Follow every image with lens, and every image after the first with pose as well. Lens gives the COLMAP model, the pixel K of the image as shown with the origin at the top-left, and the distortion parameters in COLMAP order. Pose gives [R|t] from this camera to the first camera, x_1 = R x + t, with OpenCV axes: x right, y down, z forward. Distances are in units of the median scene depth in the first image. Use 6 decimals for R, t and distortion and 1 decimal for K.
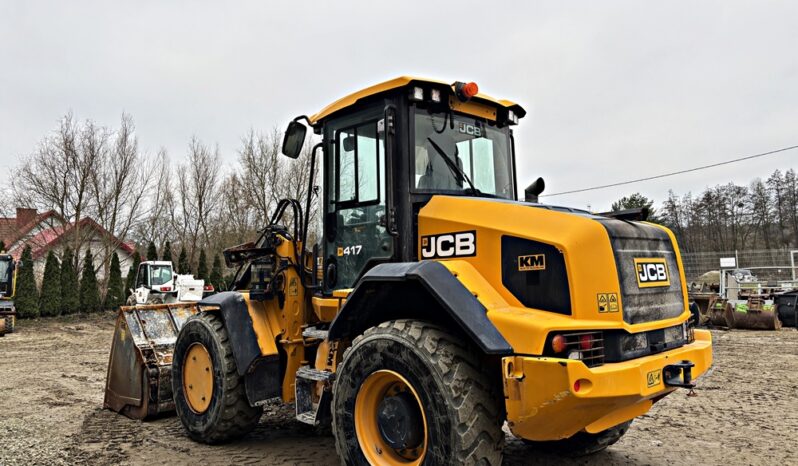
lens RADIAL K [[599.1, 0, 402.3], [0, 599.1, 225.5], [0, 0, 1]] dist [0.055102, -0.065010]
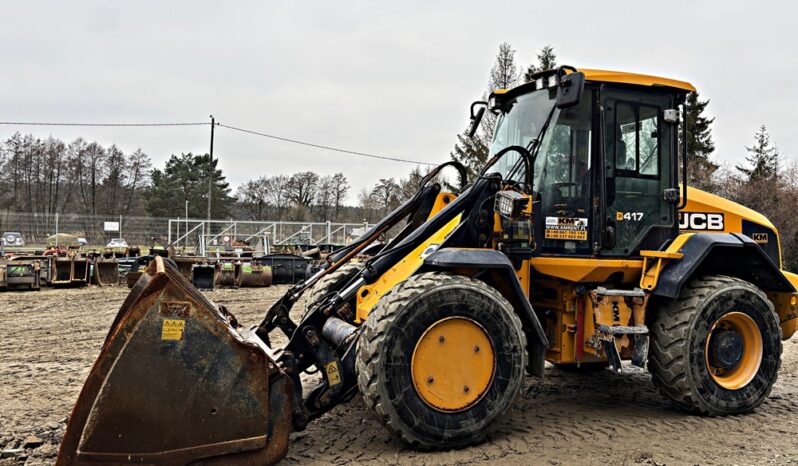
lens RADIAL K [[599.1, 0, 396.7], [0, 599.1, 237.2], [0, 0, 1]] dist [0.055102, -0.065010]
pose [[0.371593, 0.039601, 0.927551, -1.370719], [-0.112516, 0.993646, 0.002654, 0.135116], [-0.921552, -0.105351, 0.373688, 1.050636]]
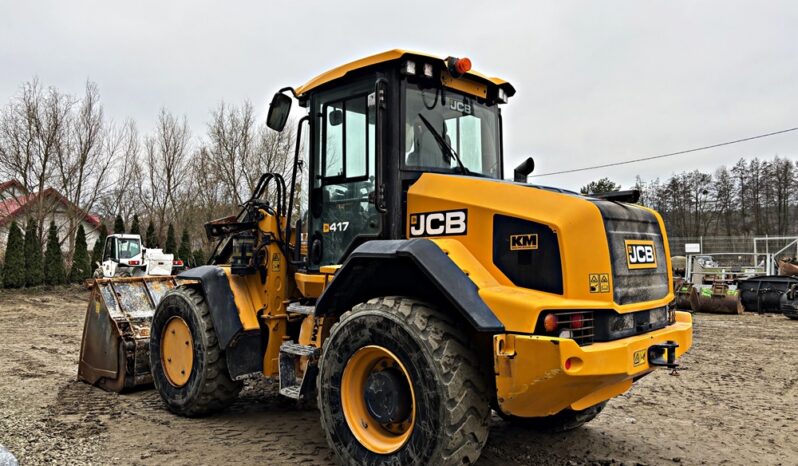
lens RADIAL K [[599.1, 0, 393.1], [0, 599.1, 237.3], [0, 0, 1]] dist [0.055102, -0.065010]
pose [[0.999053, 0.022089, 0.037481, -0.032554], [-0.024064, 0.998299, 0.053095, 0.004714], [-0.036245, -0.053947, 0.997886, 0.008461]]
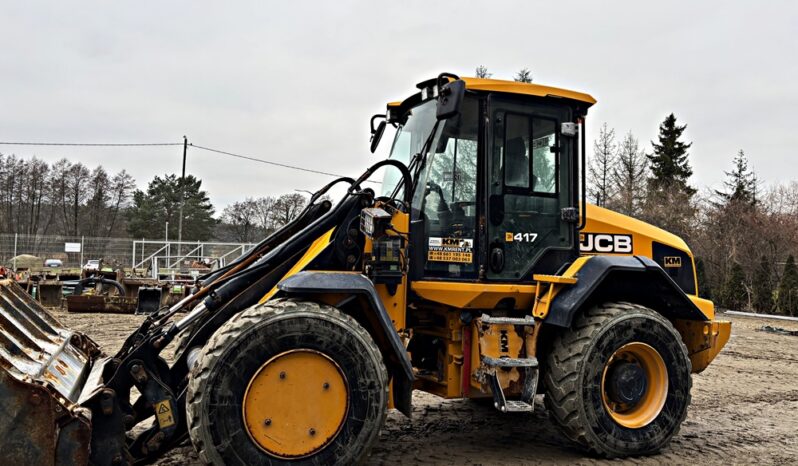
lens RADIAL K [[599.1, 0, 395.0], [0, 599.1, 239.3], [0, 0, 1]] dist [0.055102, -0.065010]
pose [[0.359639, 0.073077, 0.930226, -1.192829], [-0.116563, 0.992638, -0.032915, 0.111810], [-0.925782, -0.096593, 0.365509, 0.890211]]
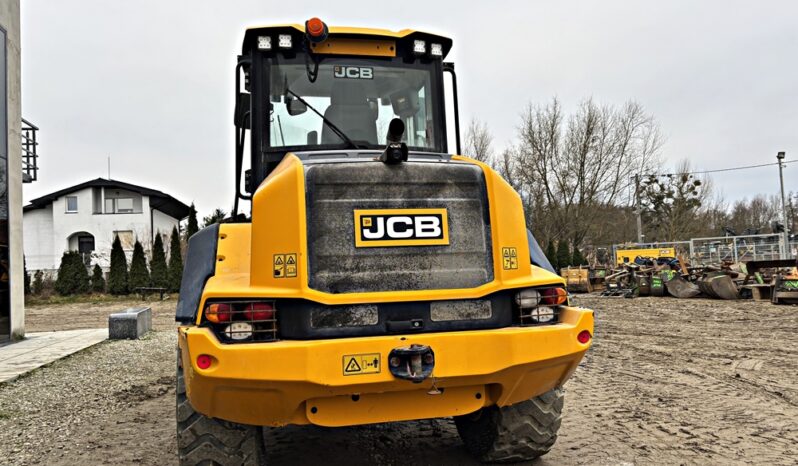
lens RADIAL K [[599.1, 0, 395.9], [0, 599.1, 236.7], [0, 0, 1]] dist [0.055102, -0.065010]
pose [[0.848380, -0.022817, -0.528897, 0.679253], [0.052724, 0.997745, 0.041528, 0.048837], [0.526756, -0.063117, 0.847670, 0.305830]]
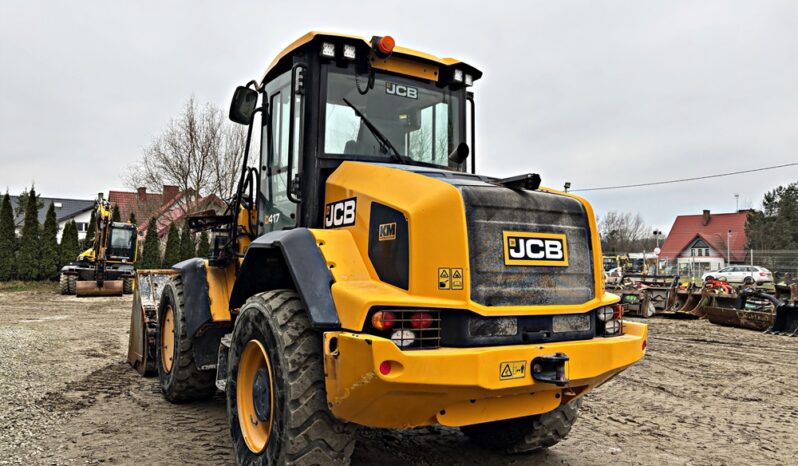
lens RADIAL K [[599.1, 0, 393.4], [0, 599.1, 236.9], [0, 0, 1]] dist [0.055102, -0.065010]
pose [[0.973787, 0.038196, -0.224232, 0.344605], [-0.028282, 0.998482, 0.047264, 0.021739], [0.225697, -0.039683, 0.973389, 0.106351]]
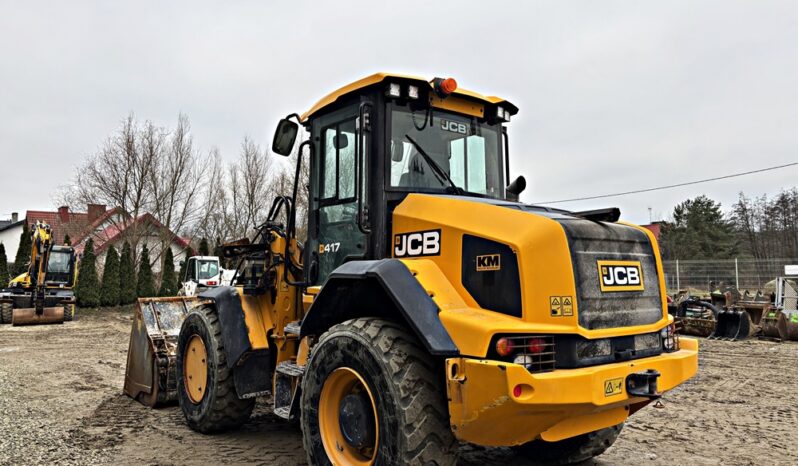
lens RADIAL K [[599.1, 0, 393.1], [0, 599.1, 229.2], [0, 0, 1]] dist [0.055102, -0.065010]
pose [[0.994138, 0.015517, -0.106999, 0.133824], [-0.014848, 0.999865, 0.007040, 0.002397], [0.107094, -0.005410, 0.994234, 0.015852]]
